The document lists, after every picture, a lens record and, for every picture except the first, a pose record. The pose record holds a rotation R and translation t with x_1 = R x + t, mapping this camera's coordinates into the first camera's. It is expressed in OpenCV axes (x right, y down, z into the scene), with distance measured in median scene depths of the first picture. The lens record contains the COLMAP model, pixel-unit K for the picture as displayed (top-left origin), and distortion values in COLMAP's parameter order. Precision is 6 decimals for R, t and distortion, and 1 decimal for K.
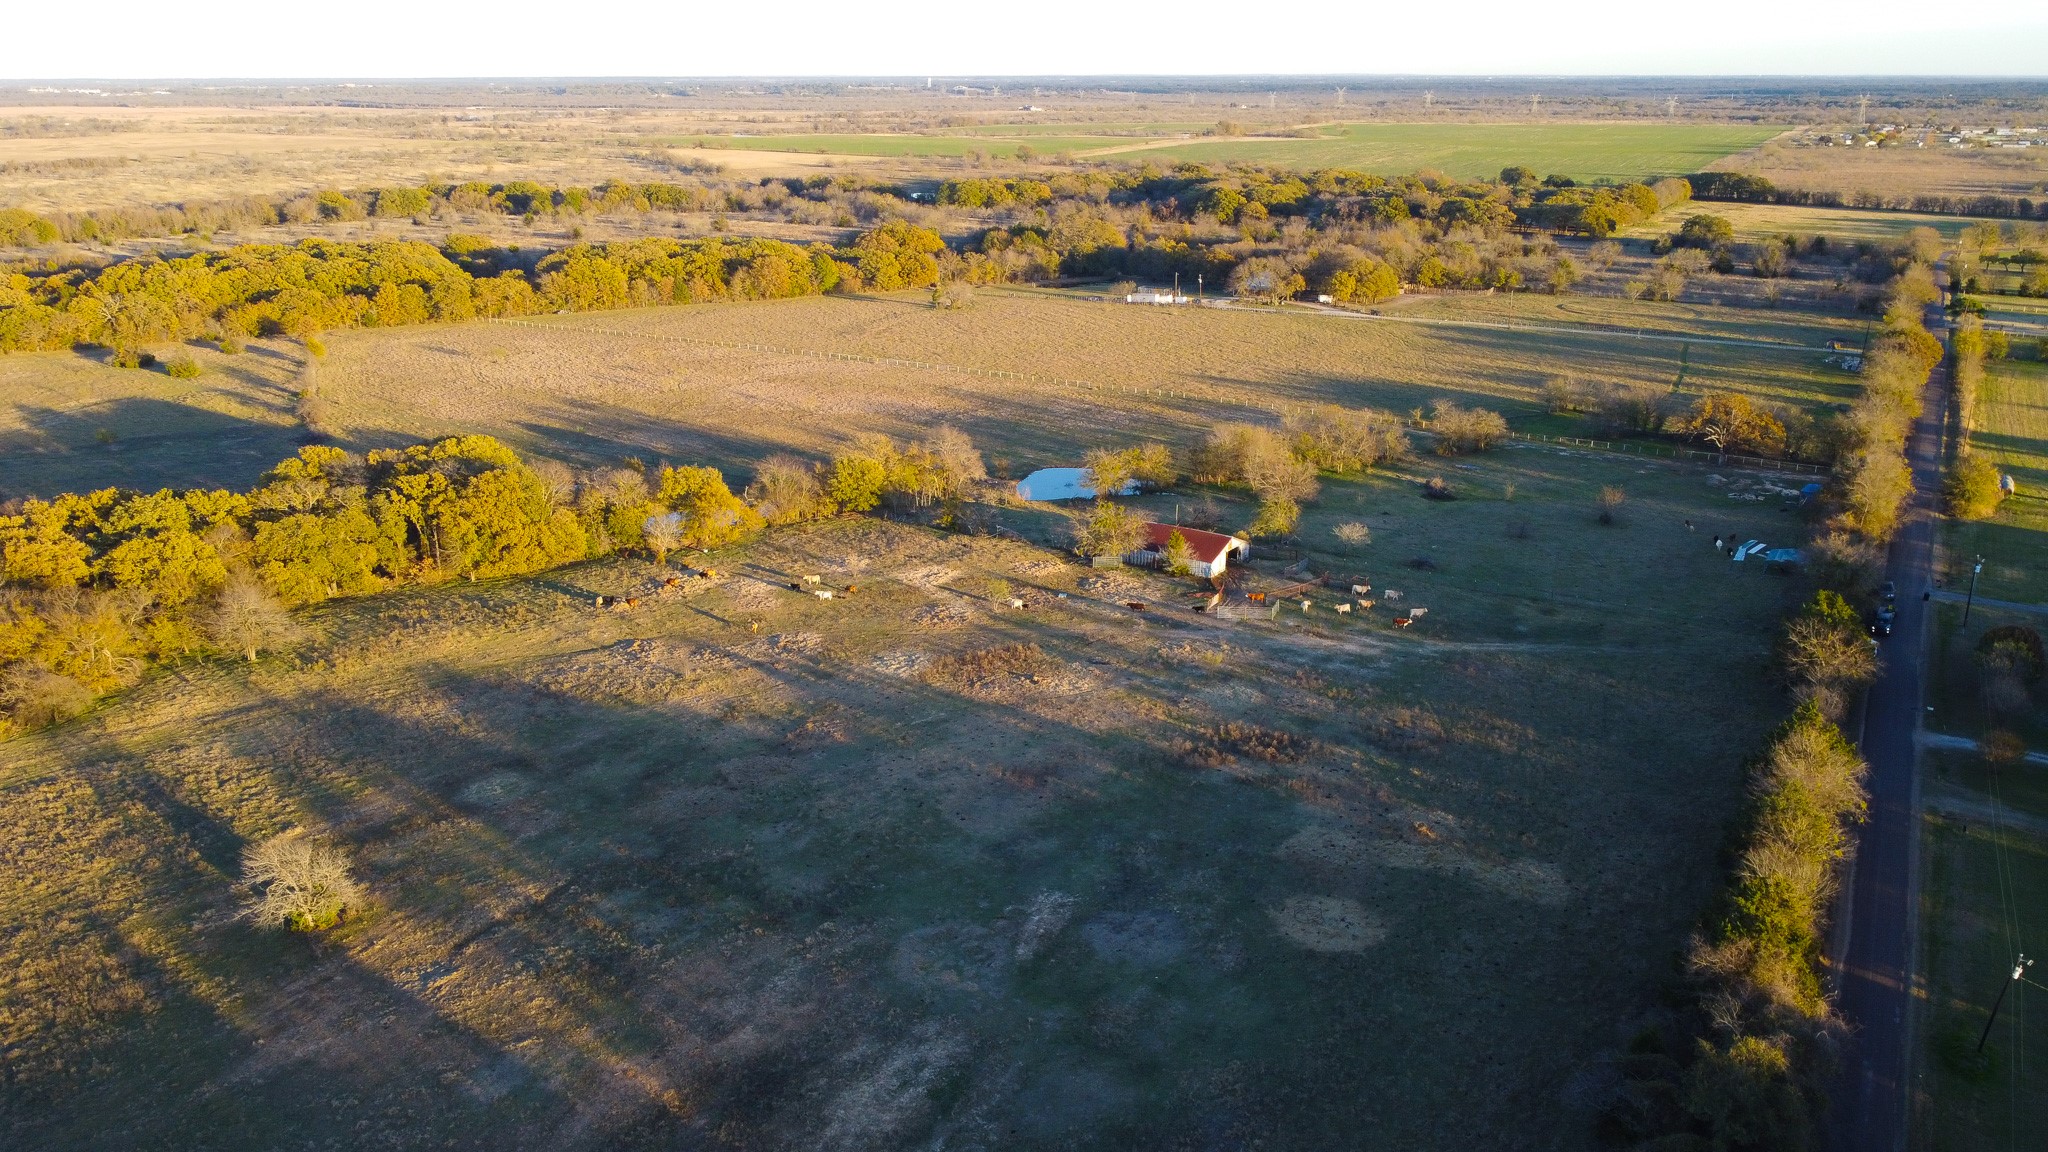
lens RADIAL K [[1545.8, 0, 1024.0], [0, 1545.8, 576.0], [0, 0, 1]] dist [-0.004914, -0.003715]
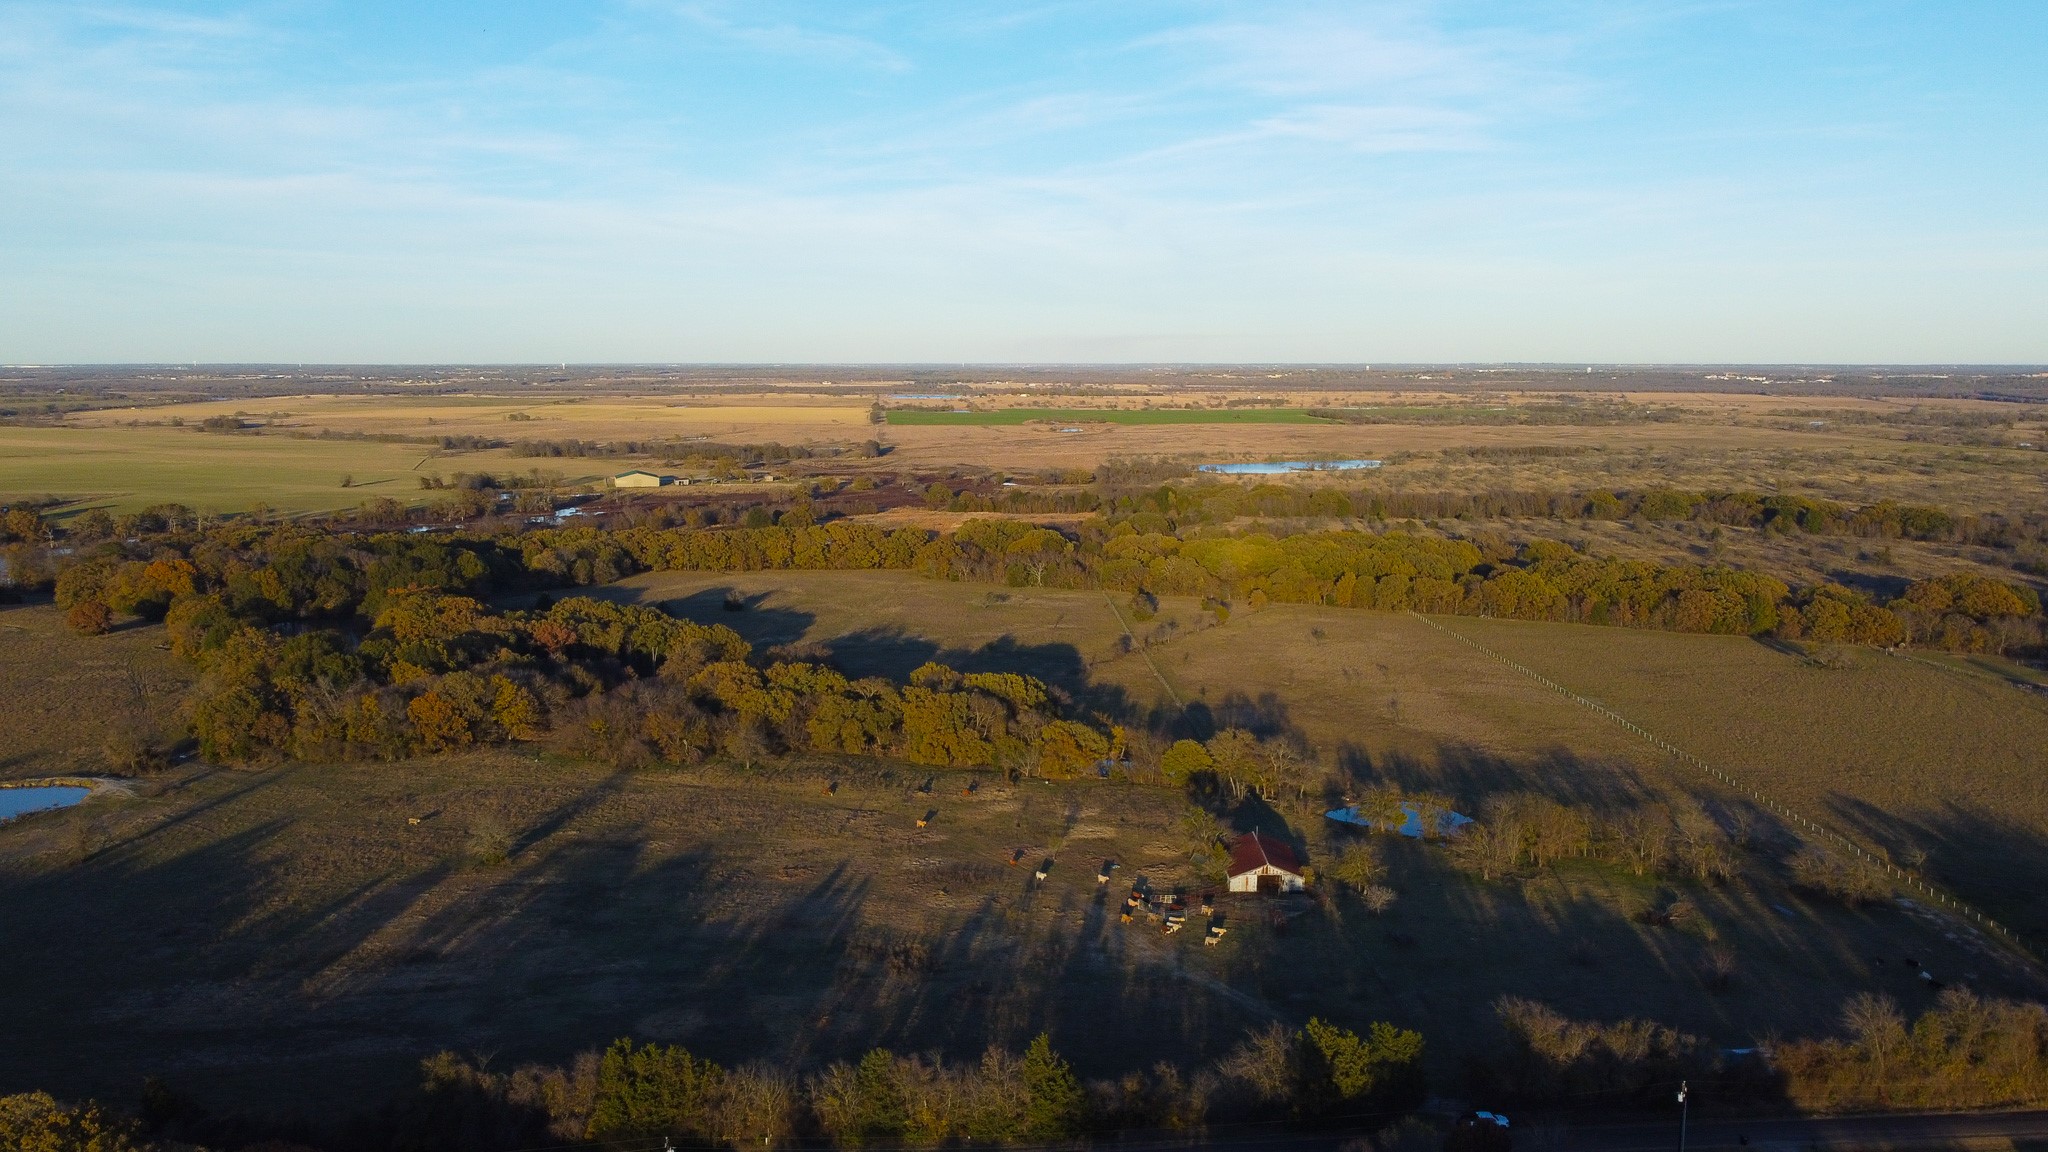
lens RADIAL K [[1618.5, 0, 1024.0], [0, 1618.5, 576.0], [0, 0, 1]] dist [0.015769, 0.000950]
pose [[0.567785, 0.110815, -0.815684, 0.471823], [-0.257163, 0.965181, -0.047882, -0.060758], [0.781977, 0.236951, 0.576512, 0.070977]]
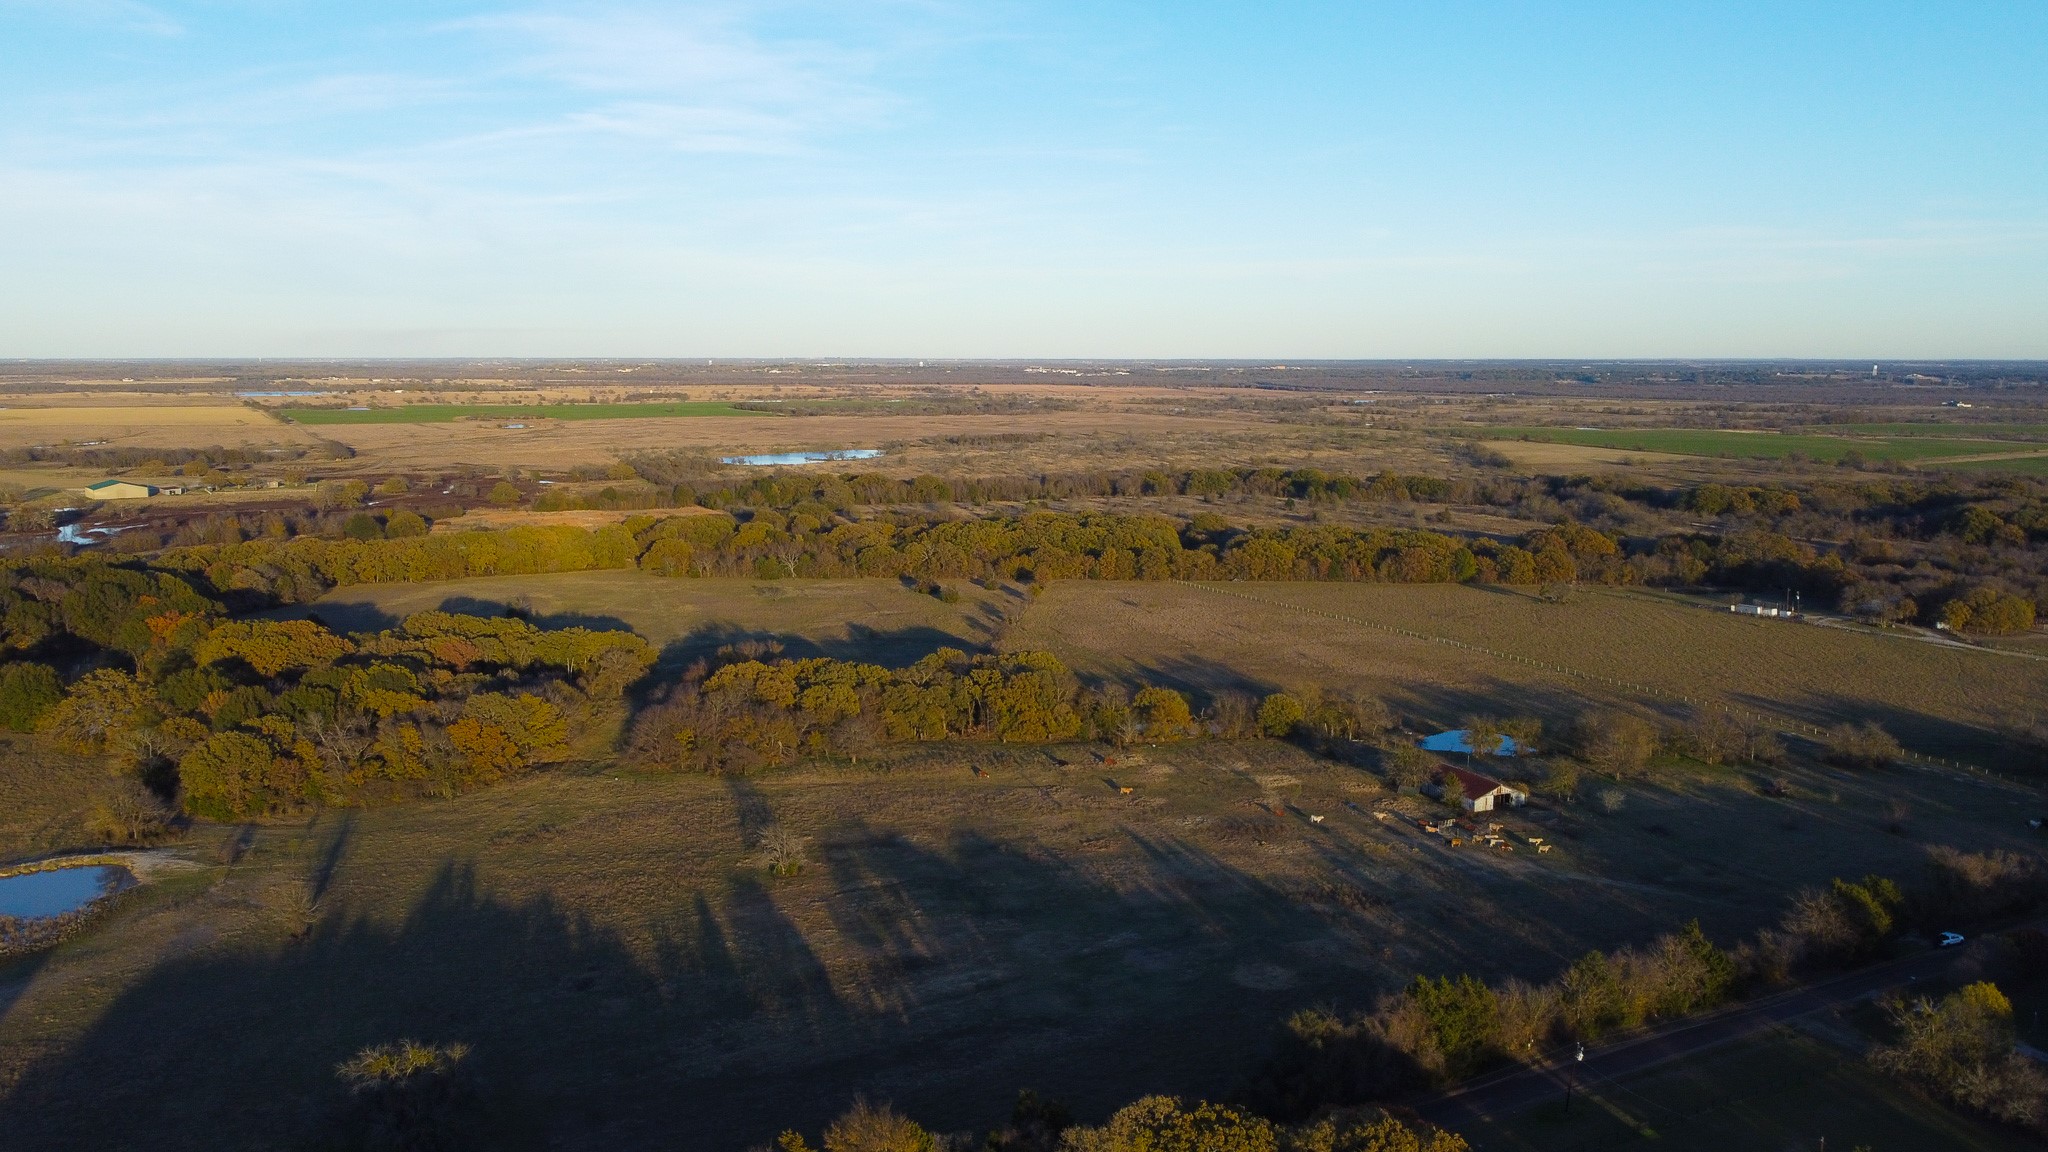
lens RADIAL K [[1589.2, 0, 1024.0], [0, 1589.2, 576.0], [0, 0, 1]] dist [-0.005440, -0.003681]
pose [[0.848521, 0.075328, -0.523772, 0.235046], [-0.166541, 0.977532, -0.129212, 0.020842], [0.502271, 0.196869, 0.842002, -0.172306]]
